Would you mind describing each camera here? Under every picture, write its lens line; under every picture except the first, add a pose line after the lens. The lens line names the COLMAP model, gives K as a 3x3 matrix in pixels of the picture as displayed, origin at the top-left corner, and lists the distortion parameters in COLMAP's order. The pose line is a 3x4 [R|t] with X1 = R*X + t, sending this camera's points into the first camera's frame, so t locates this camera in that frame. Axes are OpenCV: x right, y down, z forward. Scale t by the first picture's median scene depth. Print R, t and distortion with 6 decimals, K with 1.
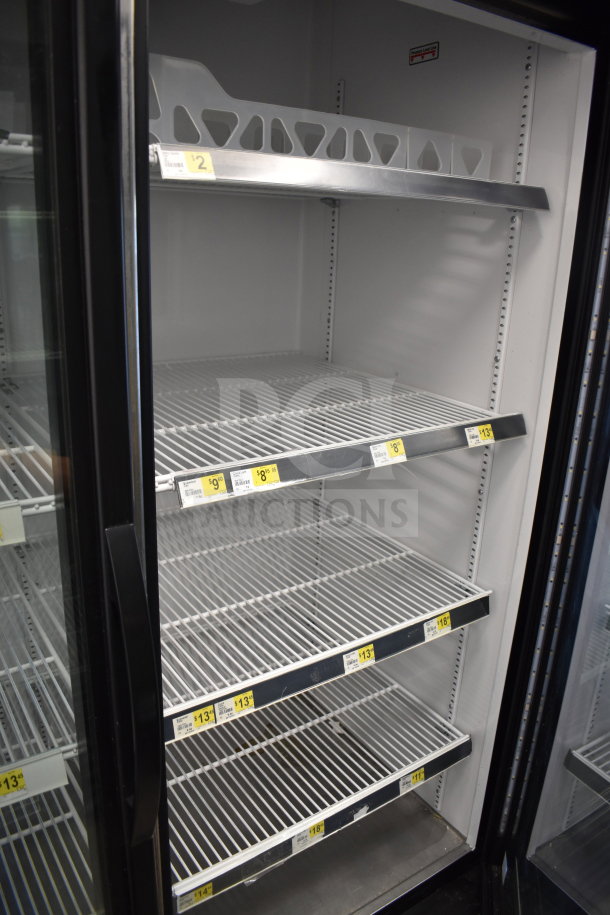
lens RADIAL K [[712.2, 0, 305.0], [0, 712.2, 457.5], [0, 0, 1]] dist [-0.060052, -0.000891]
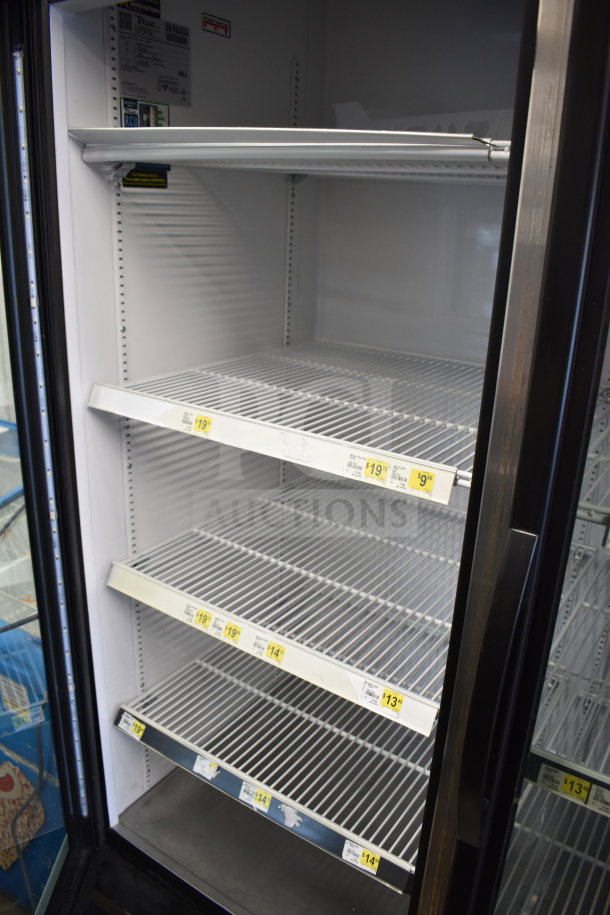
lens RADIAL K [[712.2, 0, 305.0], [0, 712.2, 457.5], [0, 0, 1]] dist [-0.060052, -0.000891]
pose [[0.353136, 0.295228, -0.887770, 0.444779], [-0.310854, 0.932022, 0.186293, -0.081277], [0.882420, 0.210180, 0.420903, 0.292873]]
